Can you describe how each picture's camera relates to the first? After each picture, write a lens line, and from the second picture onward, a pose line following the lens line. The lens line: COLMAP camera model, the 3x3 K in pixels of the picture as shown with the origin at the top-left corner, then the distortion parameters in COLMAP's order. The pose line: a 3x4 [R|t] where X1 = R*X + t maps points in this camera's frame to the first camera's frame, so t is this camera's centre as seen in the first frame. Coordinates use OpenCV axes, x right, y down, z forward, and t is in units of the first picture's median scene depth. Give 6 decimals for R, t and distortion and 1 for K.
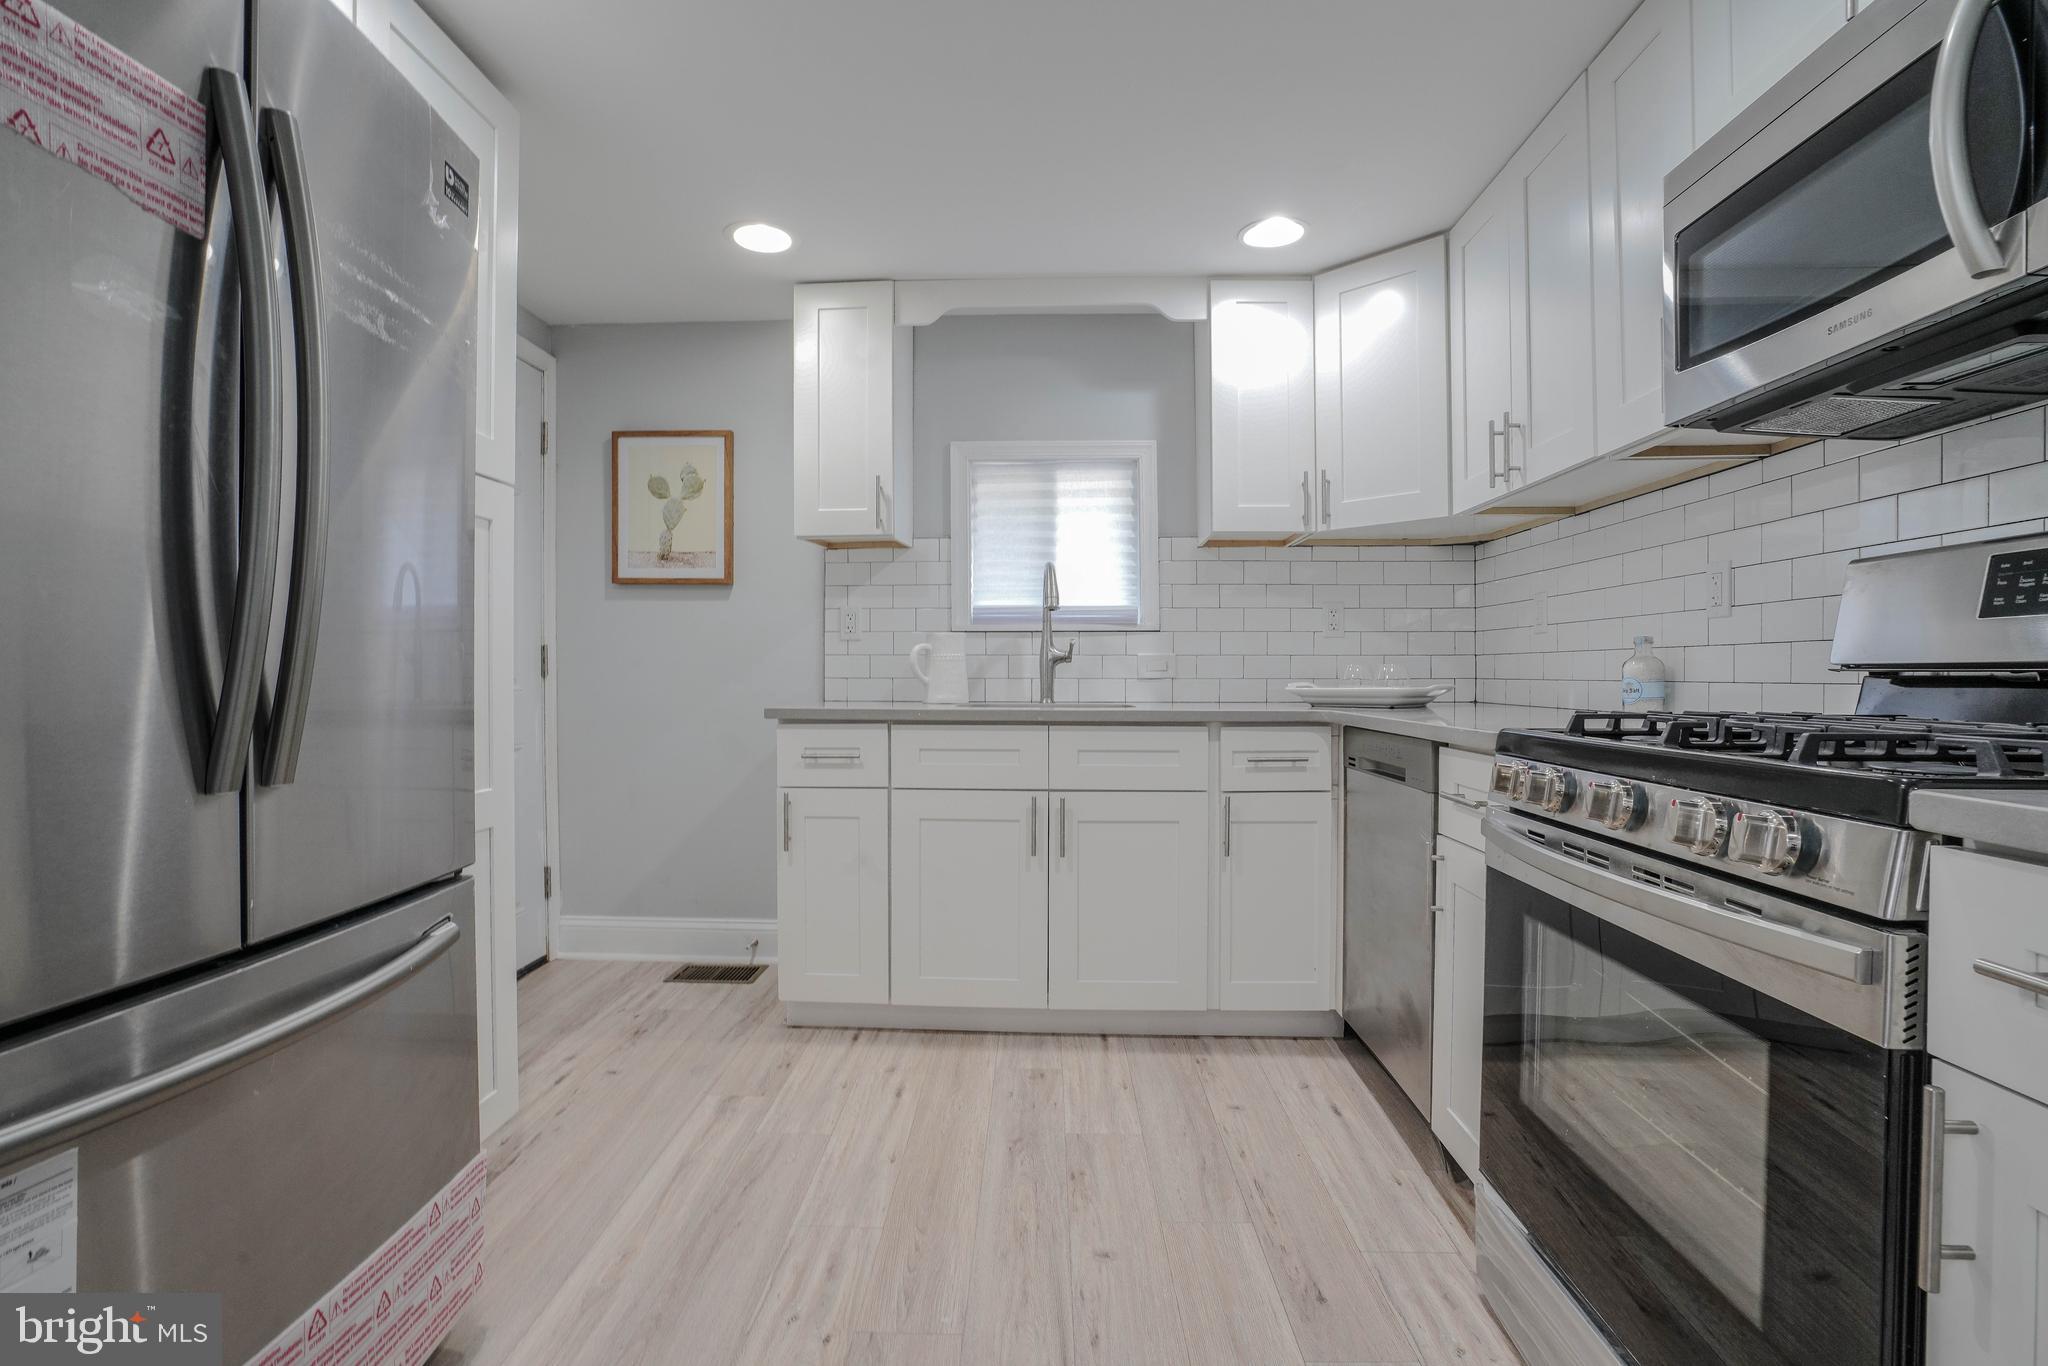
lens RADIAL K [[963.5, 0, 1039.8], [0, 963.5, 646.2], [0, 0, 1]] dist [-0.058010, 0.021511]
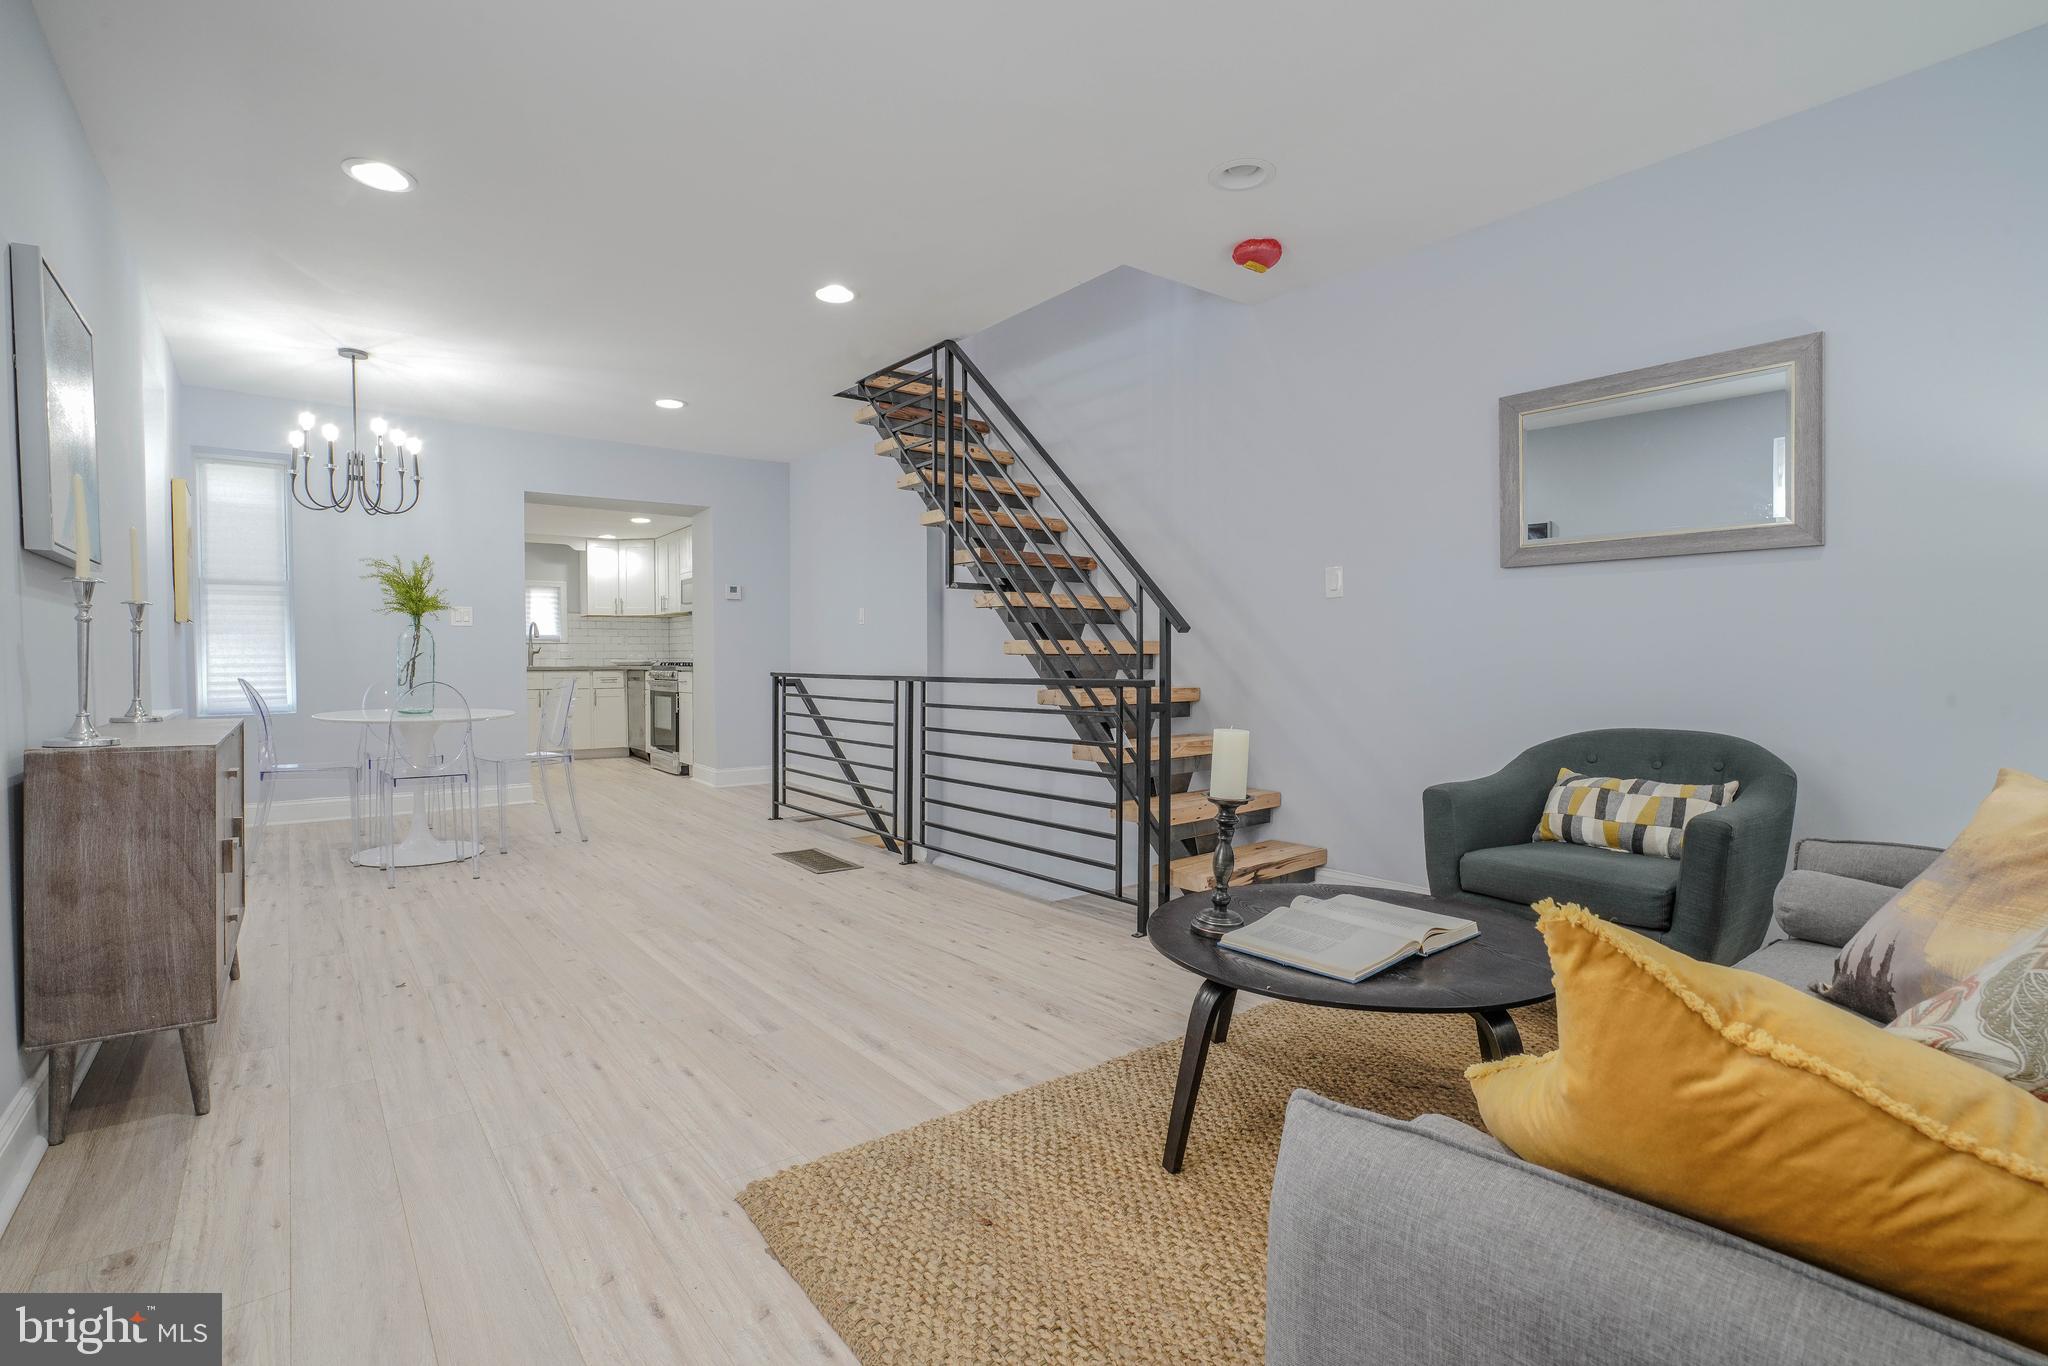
lens RADIAL K [[958.0, 0, 1006.6], [0, 958.0, 676.1], [0, 0, 1]] dist [-0.059430, 0.022145]
pose [[0.790994, -0.015900, 0.611617, -0.678038], [-0.011026, 0.999129, 0.040233, -0.051741], [-0.611724, -0.038568, 0.790130, -2.476320]]
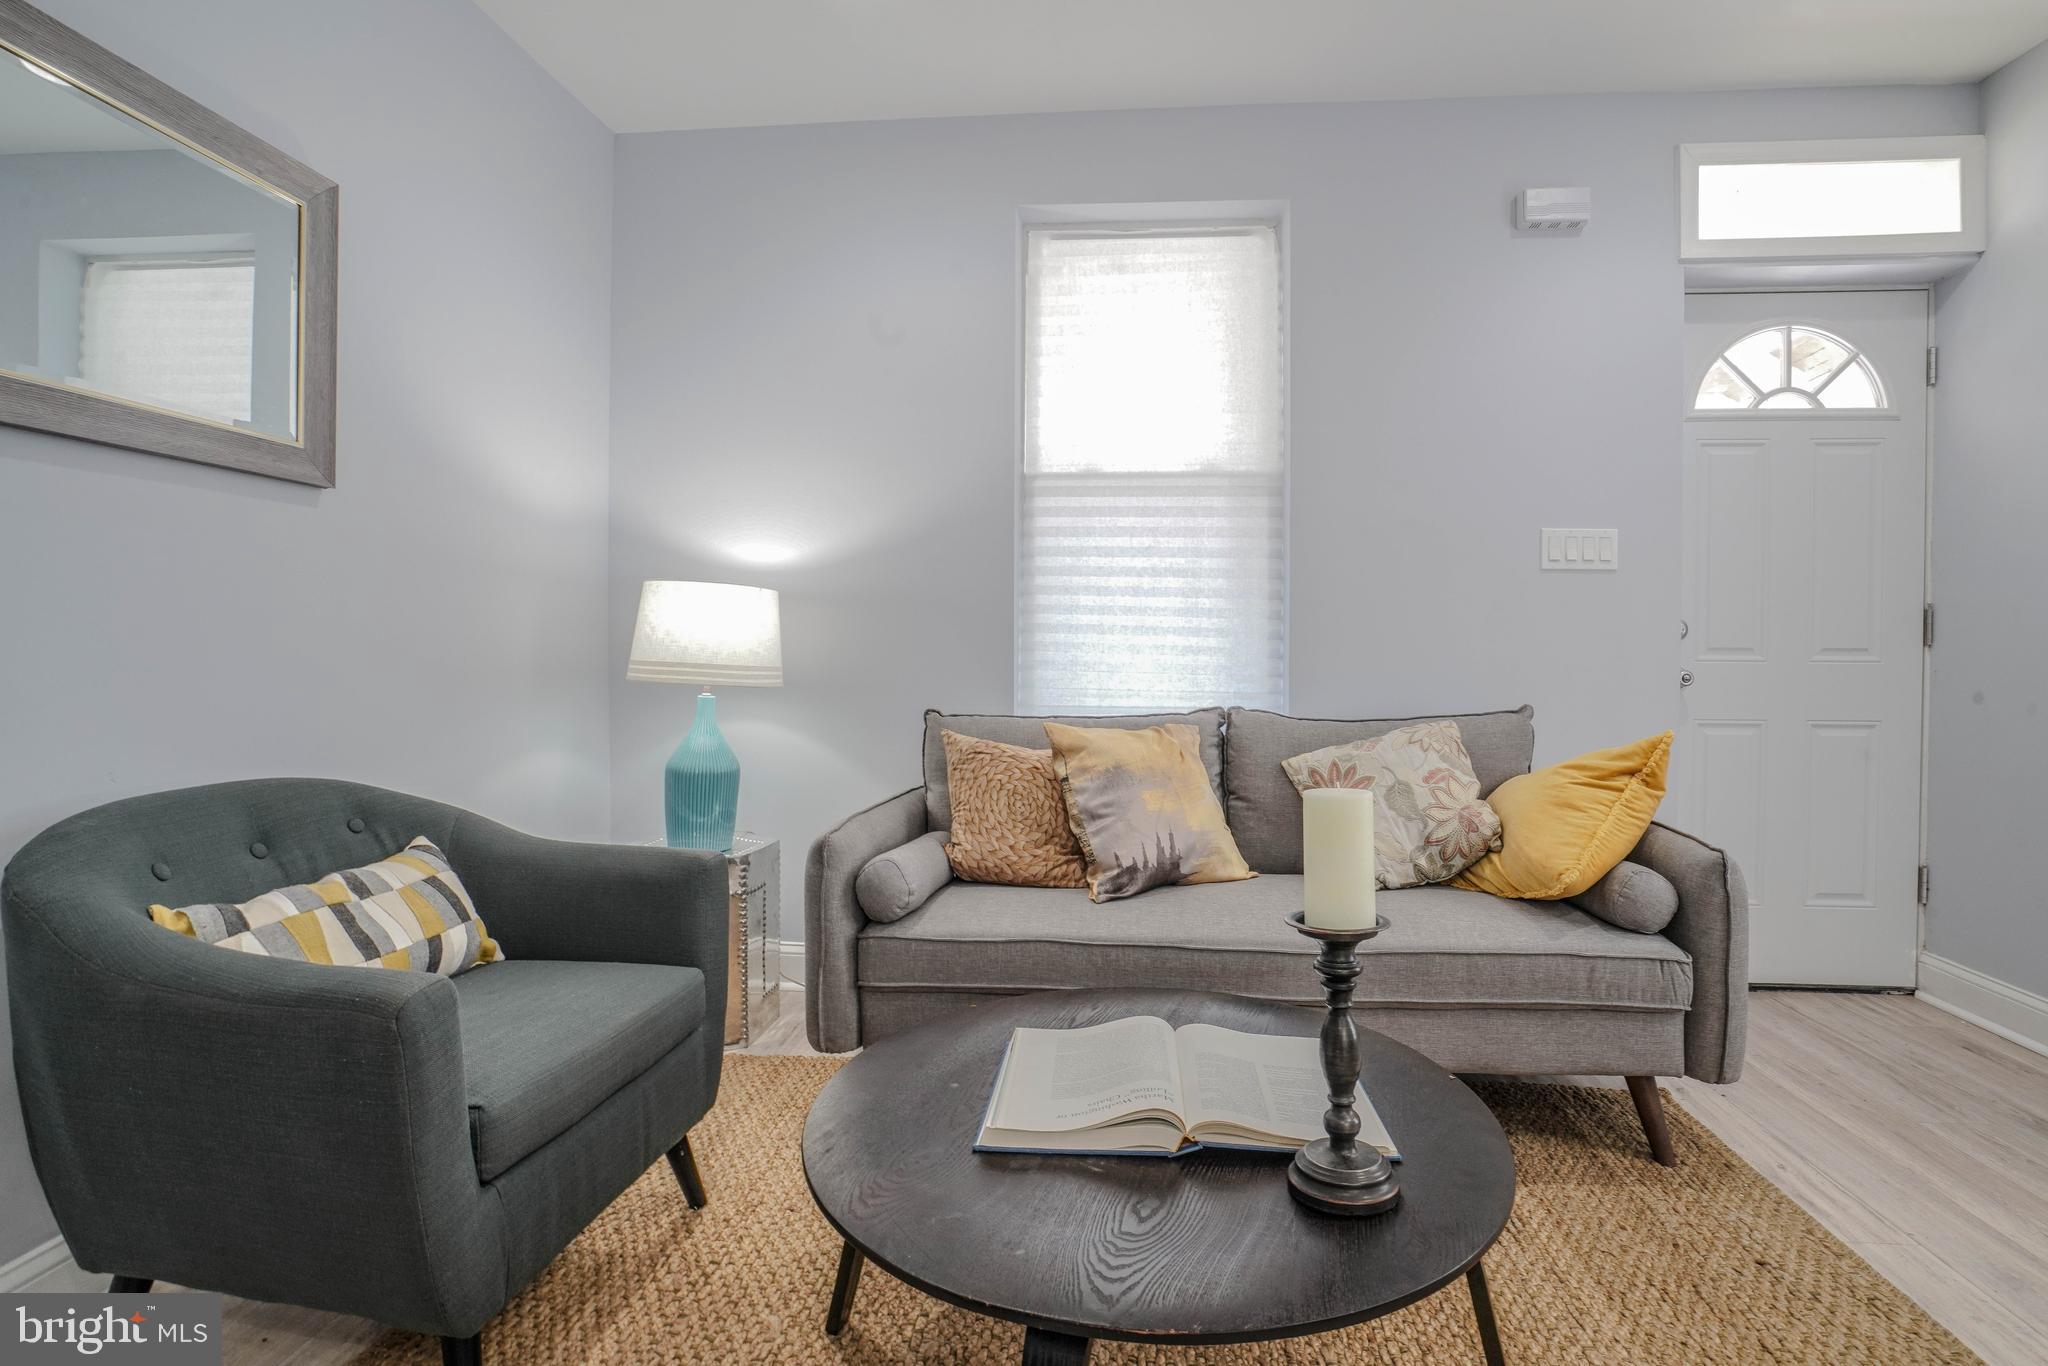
lens RADIAL K [[983.9, 0, 1052.7], [0, 983.9, 660.1], [0, 0, 1]] dist [-0.063843, 0.027109]
pose [[-0.997219, -0.003450, 0.074443, -0.049664], [-0.004415, 0.999908, -0.012806, -0.029552], [-0.074392, -0.013099, -0.997143, -1.658121]]
